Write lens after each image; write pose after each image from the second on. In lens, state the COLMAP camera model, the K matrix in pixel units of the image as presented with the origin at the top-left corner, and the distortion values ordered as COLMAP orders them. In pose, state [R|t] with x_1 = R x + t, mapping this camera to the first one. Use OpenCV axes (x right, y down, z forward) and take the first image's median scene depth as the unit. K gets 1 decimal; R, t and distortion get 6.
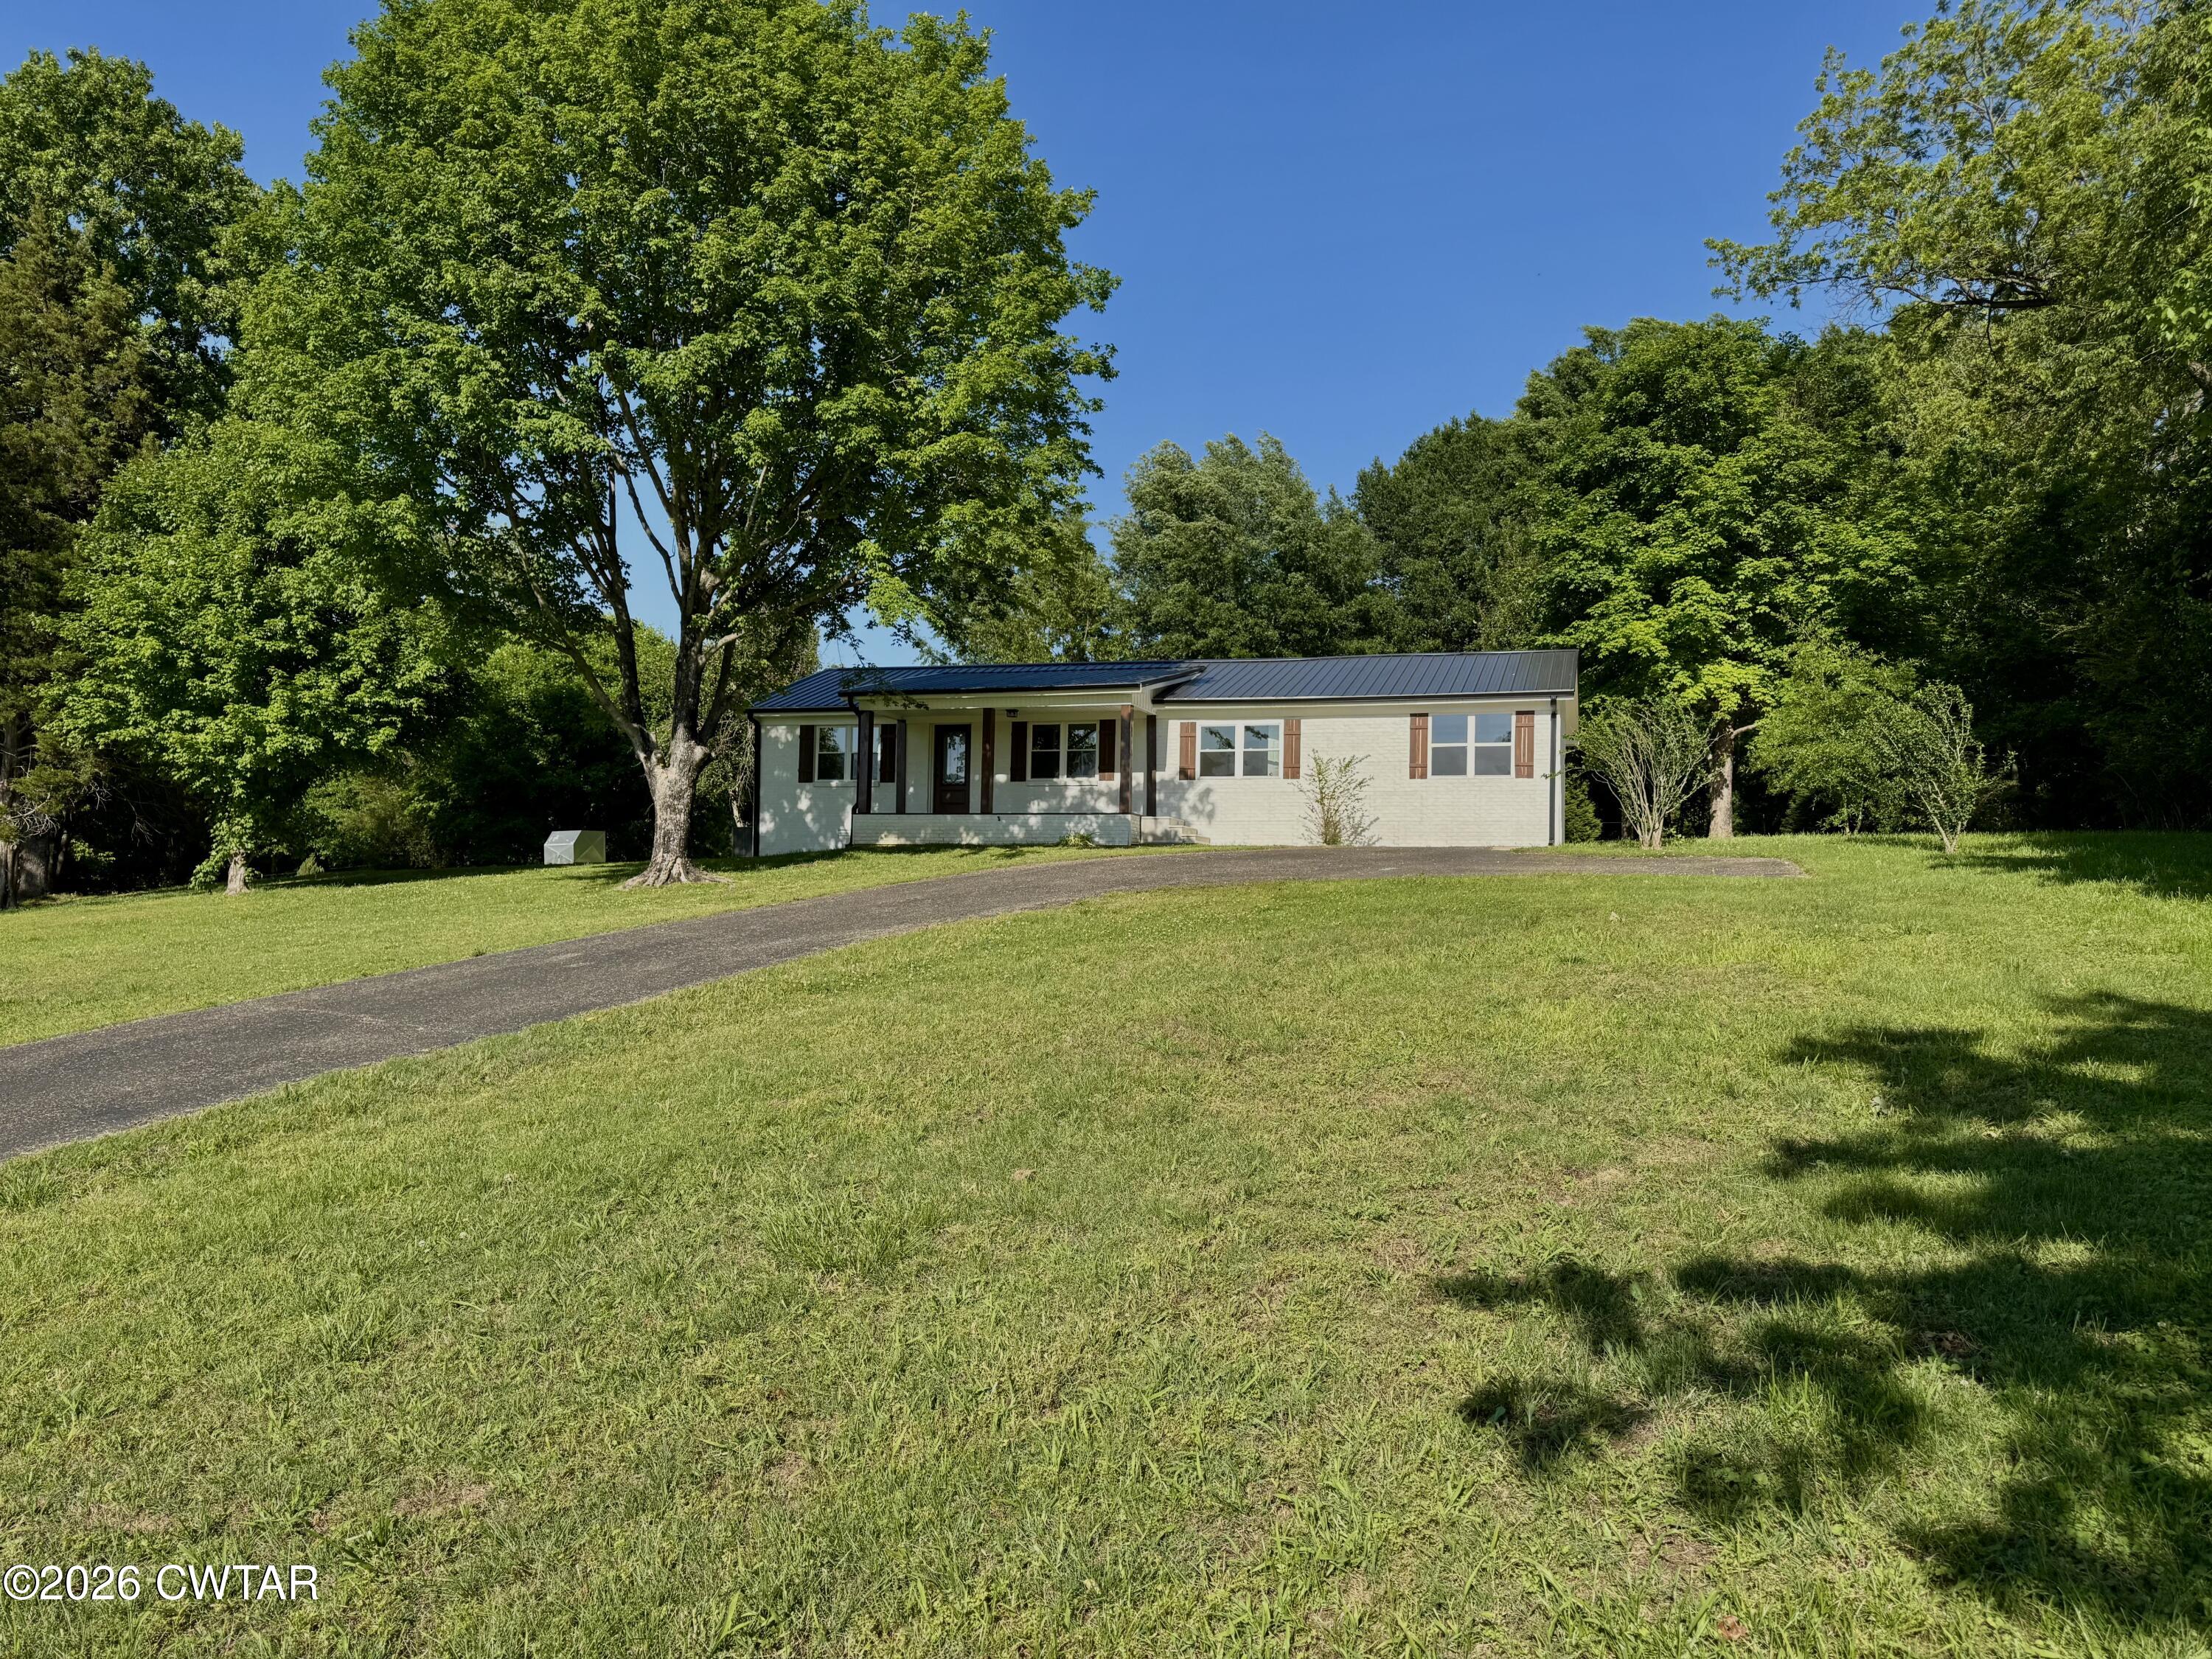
lens RADIAL K [[1551.9, 0, 1093.4], [0, 1551.9, 824.3], [0, 0, 1]] dist [0.078225, -0.110237]
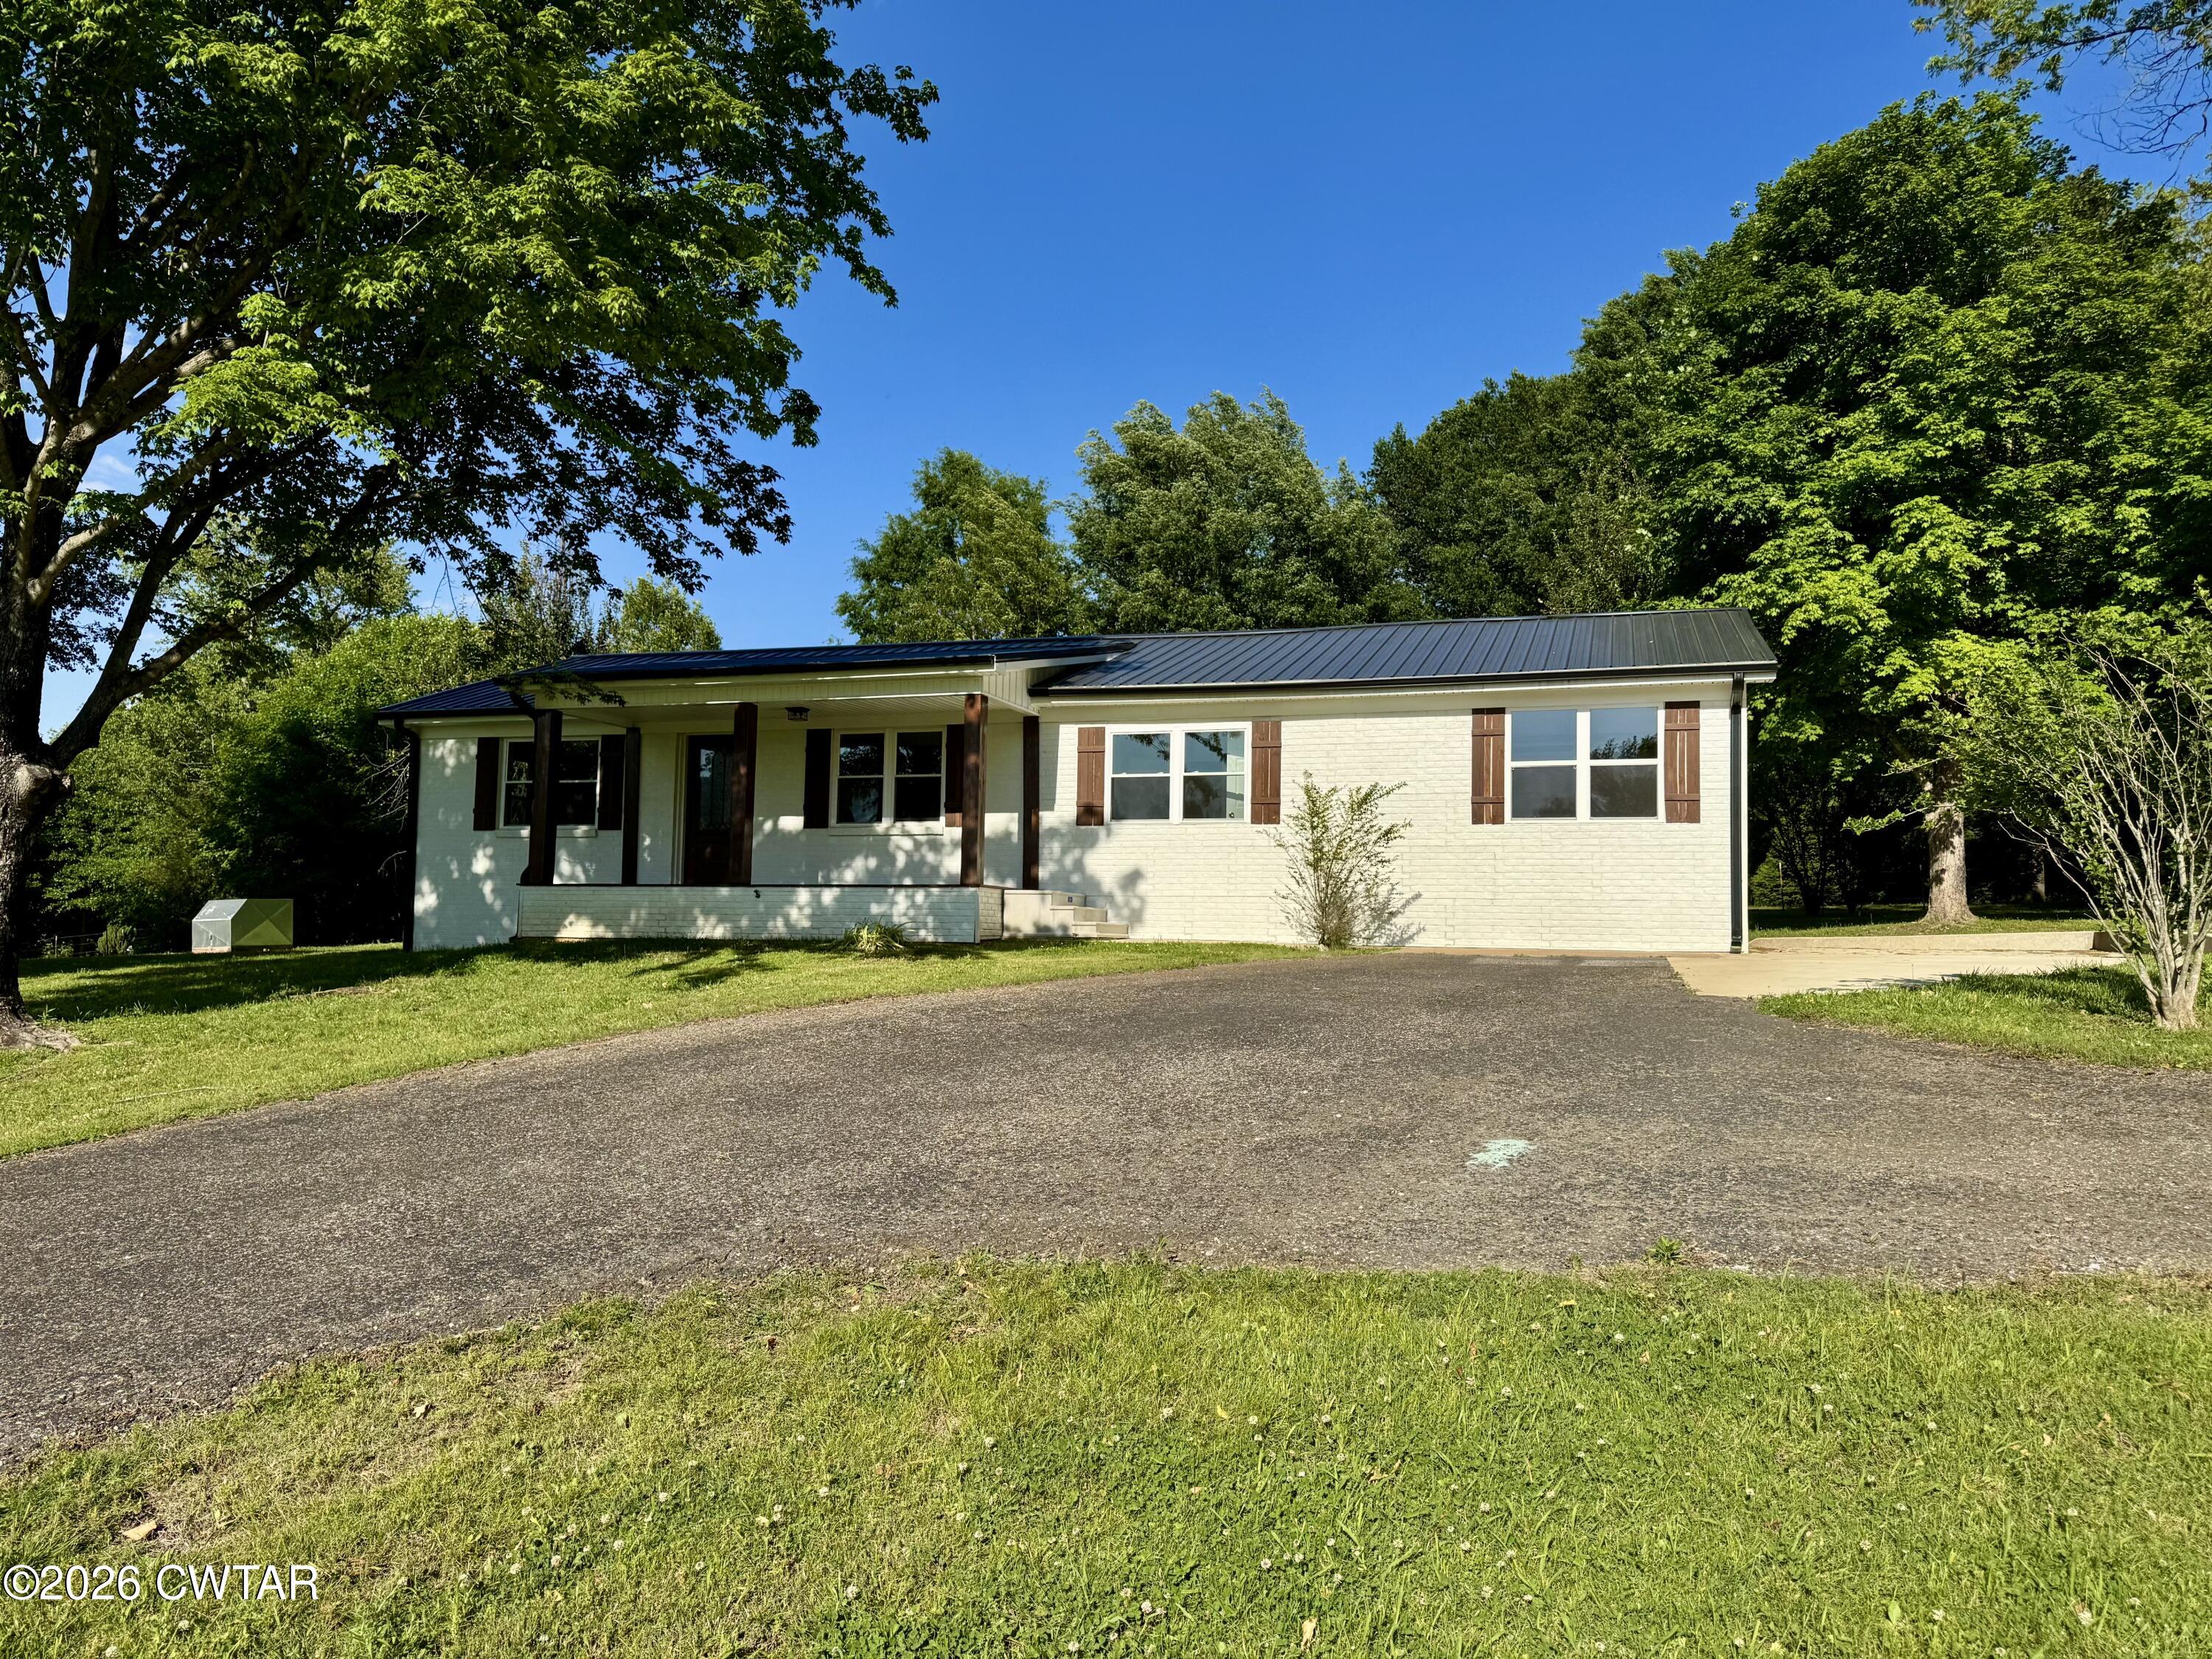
lens RADIAL K [[1551.9, 0, 1093.4], [0, 1551.9, 824.3], [0, 0, 1]] dist [0.078225, -0.110237]
pose [[0.999938, -0.002205, -0.010902, 0.065762], [0.001942, 0.999707, -0.024139, -0.014465], [0.010952, 0.024117, 0.999649, 0.399348]]
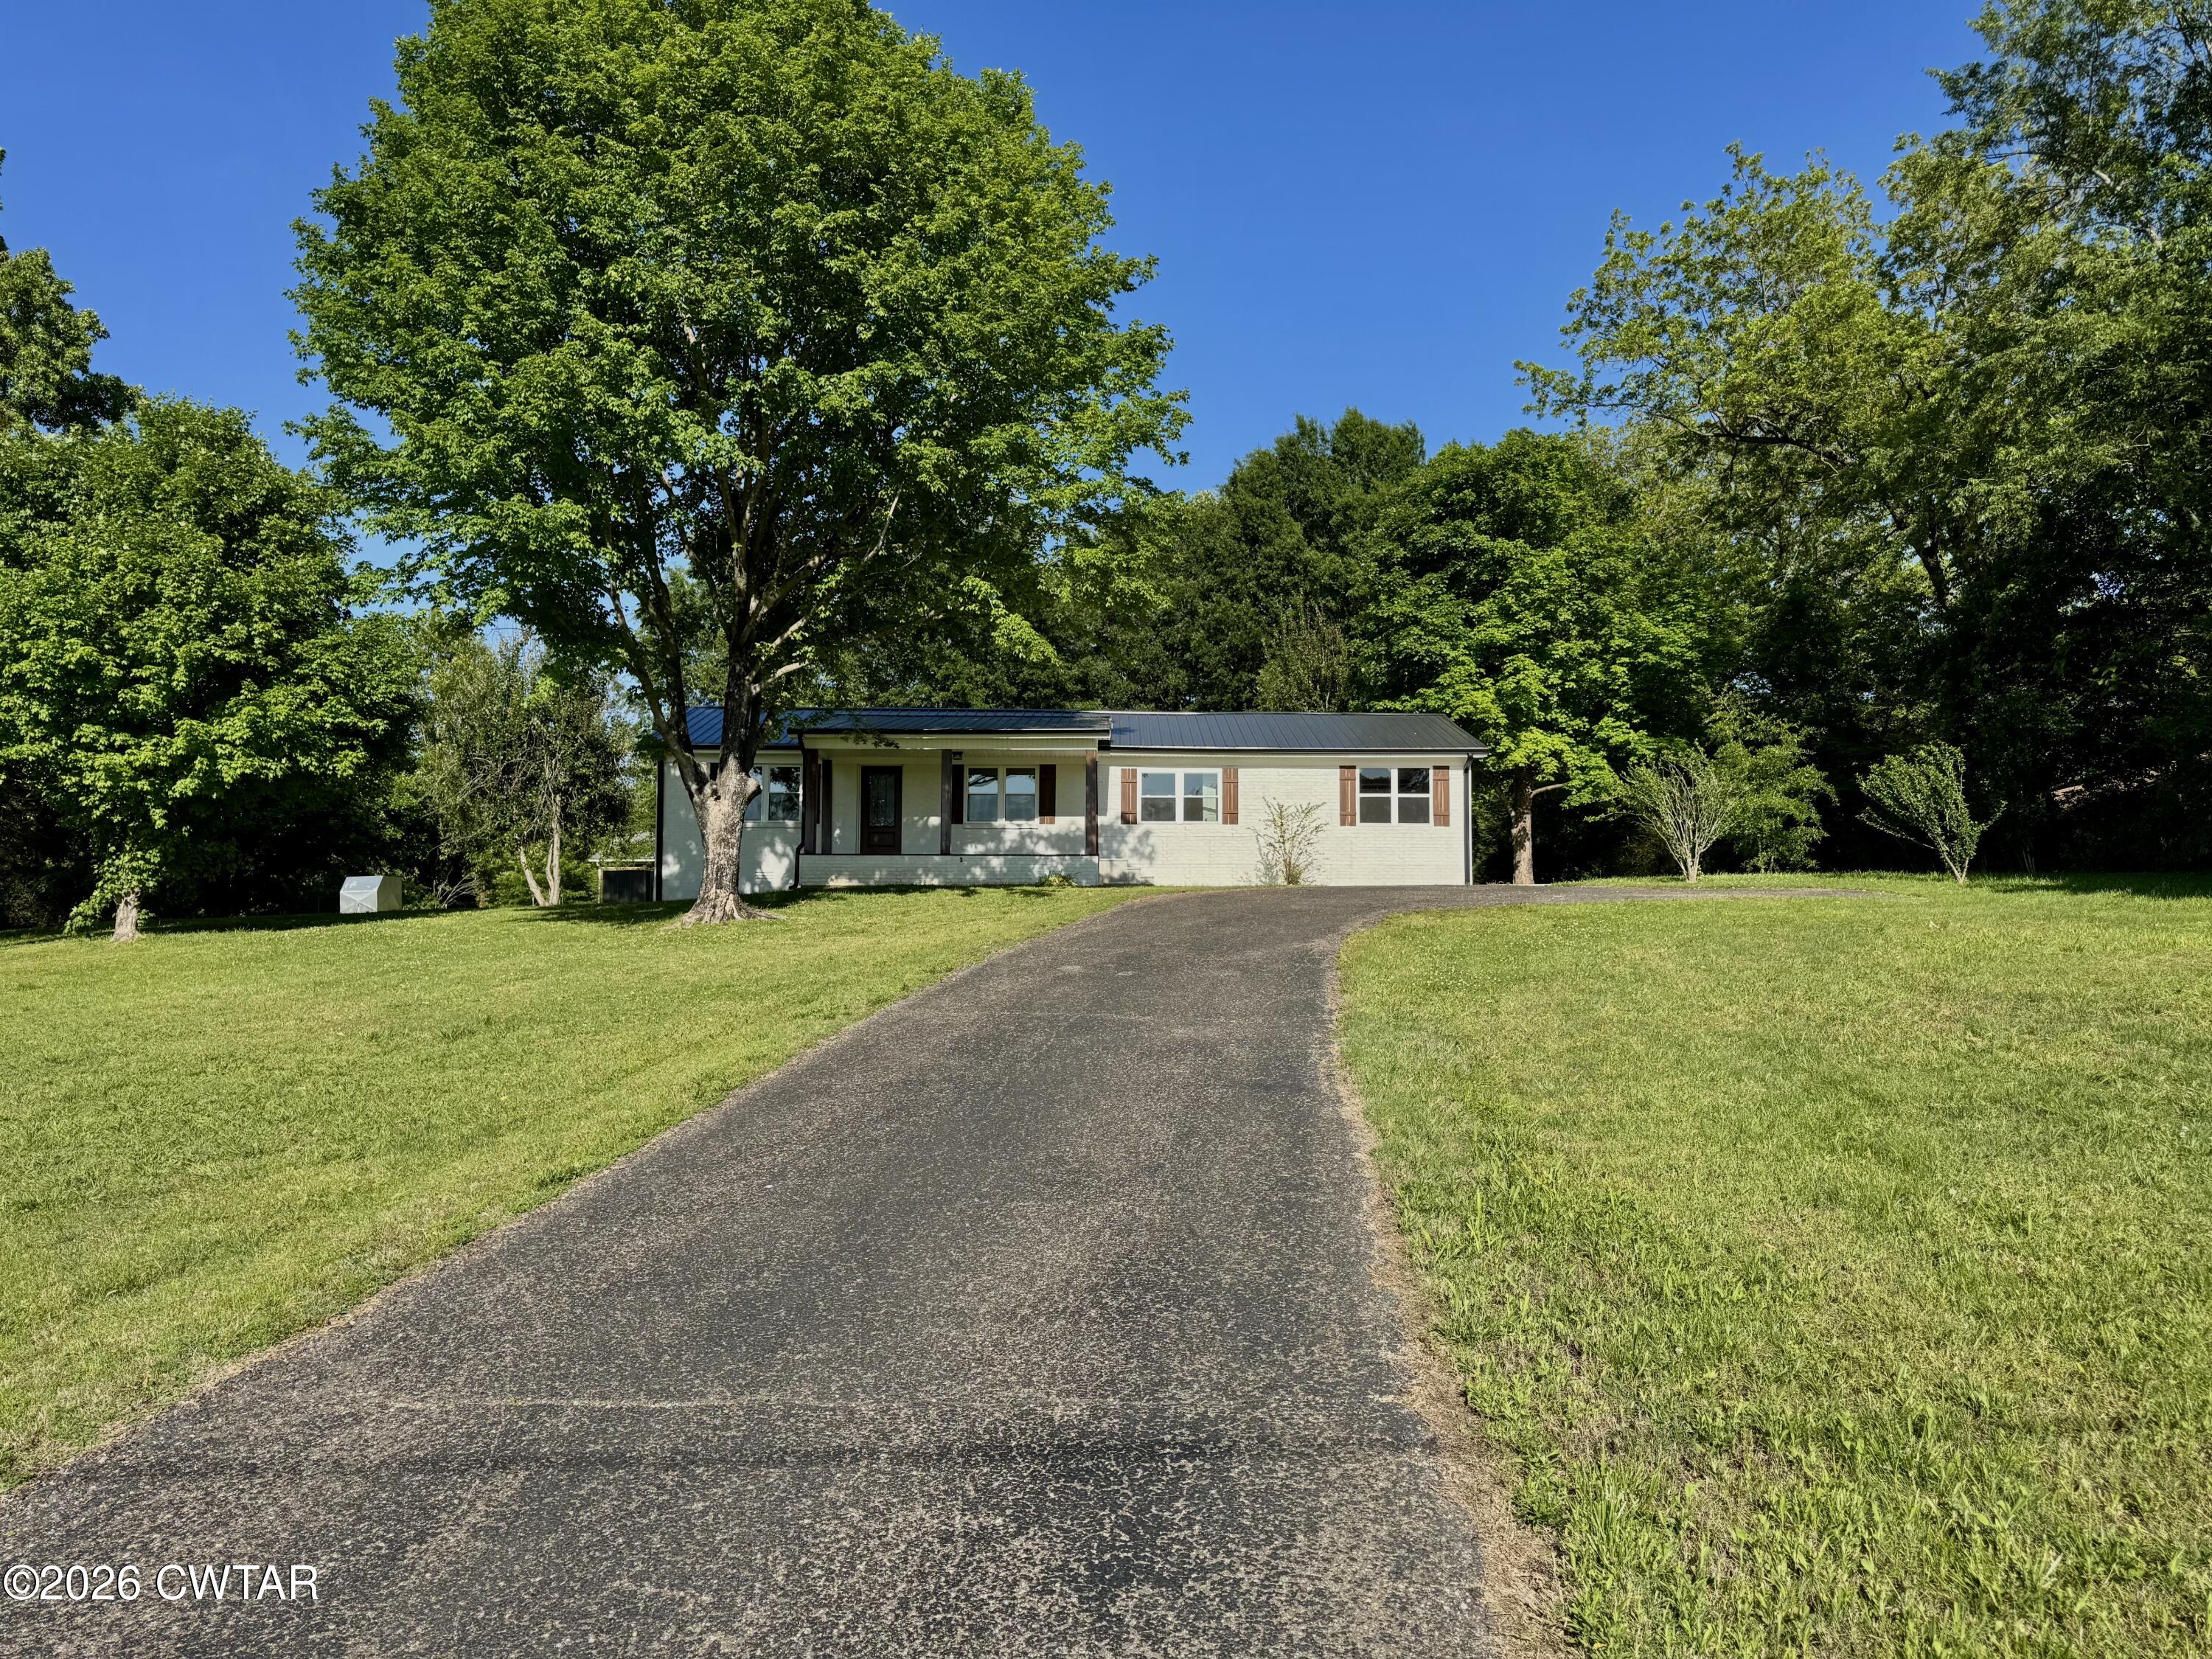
lens RADIAL K [[1551.9, 0, 1093.4], [0, 1551.9, 824.3], [0, 0, 1]] dist [0.078225, -0.110237]
pose [[0.955892, 0.014070, 0.293382, -0.257542], [-0.001814, 0.999116, -0.042004, 0.014300], [-0.293714, 0.039619, 0.955072, 0.014532]]
